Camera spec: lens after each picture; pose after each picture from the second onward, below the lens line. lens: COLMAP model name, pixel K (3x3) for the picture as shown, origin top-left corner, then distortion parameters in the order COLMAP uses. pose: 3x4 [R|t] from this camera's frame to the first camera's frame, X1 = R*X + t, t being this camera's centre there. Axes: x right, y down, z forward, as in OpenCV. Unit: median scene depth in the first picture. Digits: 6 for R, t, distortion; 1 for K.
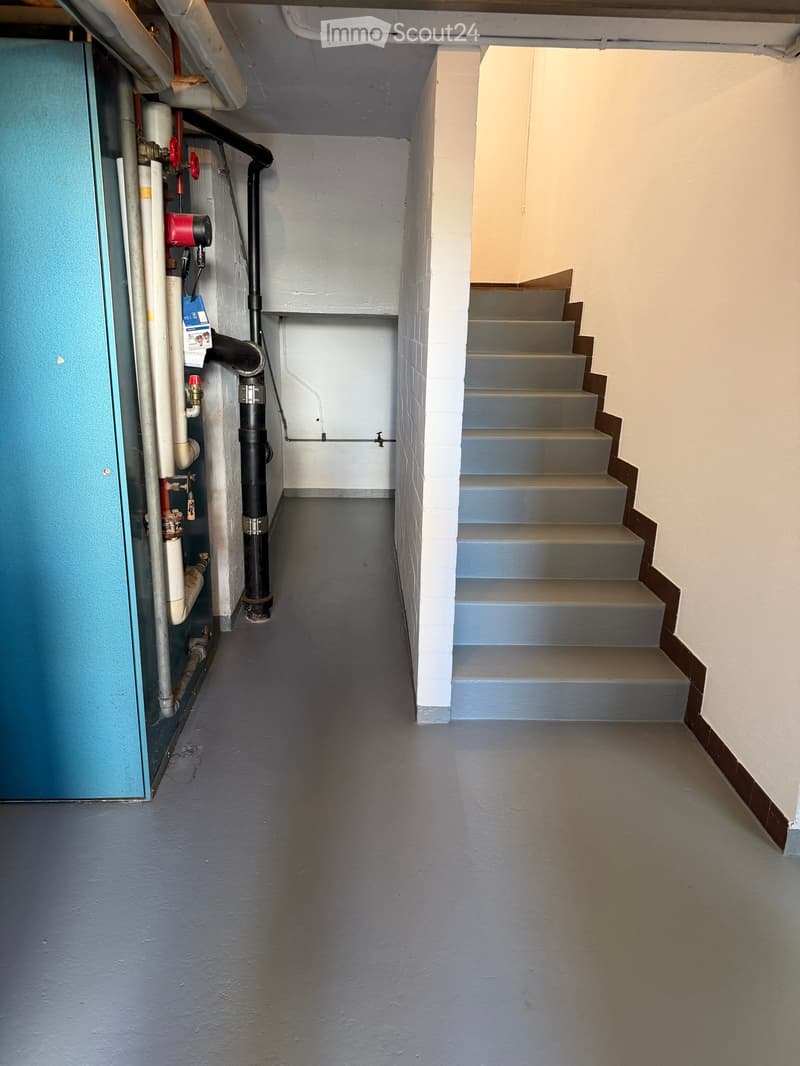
lens RADIAL K [[746.9, 0, 405.9], [0, 746.9, 535.0], [0, 0, 1]] dist [0.086332, -0.115644]
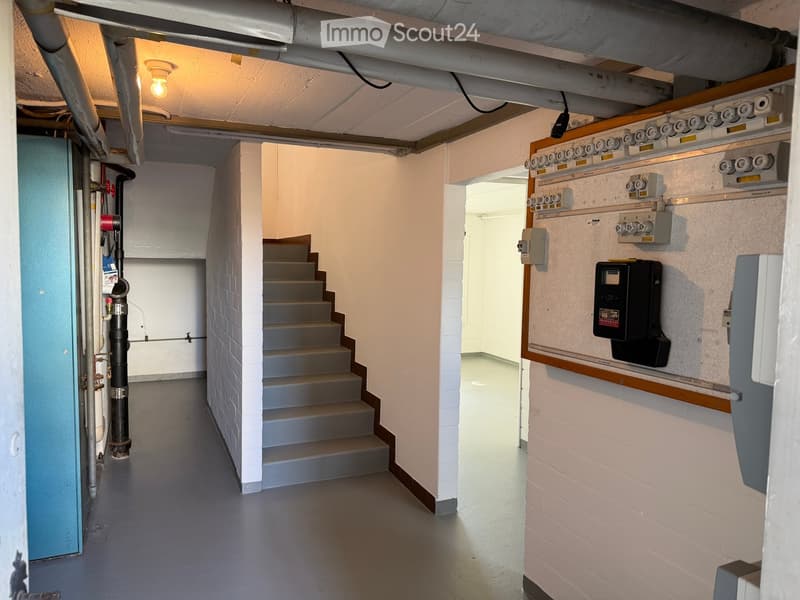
lens RADIAL K [[560.6, 0, 397.6], [0, 560.6, 300.5], [0, 0, 1]] dist [0.086332, -0.115644]
pose [[0.933697, -0.032207, 0.356613, -0.083606], [0.100966, 0.979213, -0.175917, 0.068460], [-0.343535, 0.200259, 0.917540, -0.321711]]
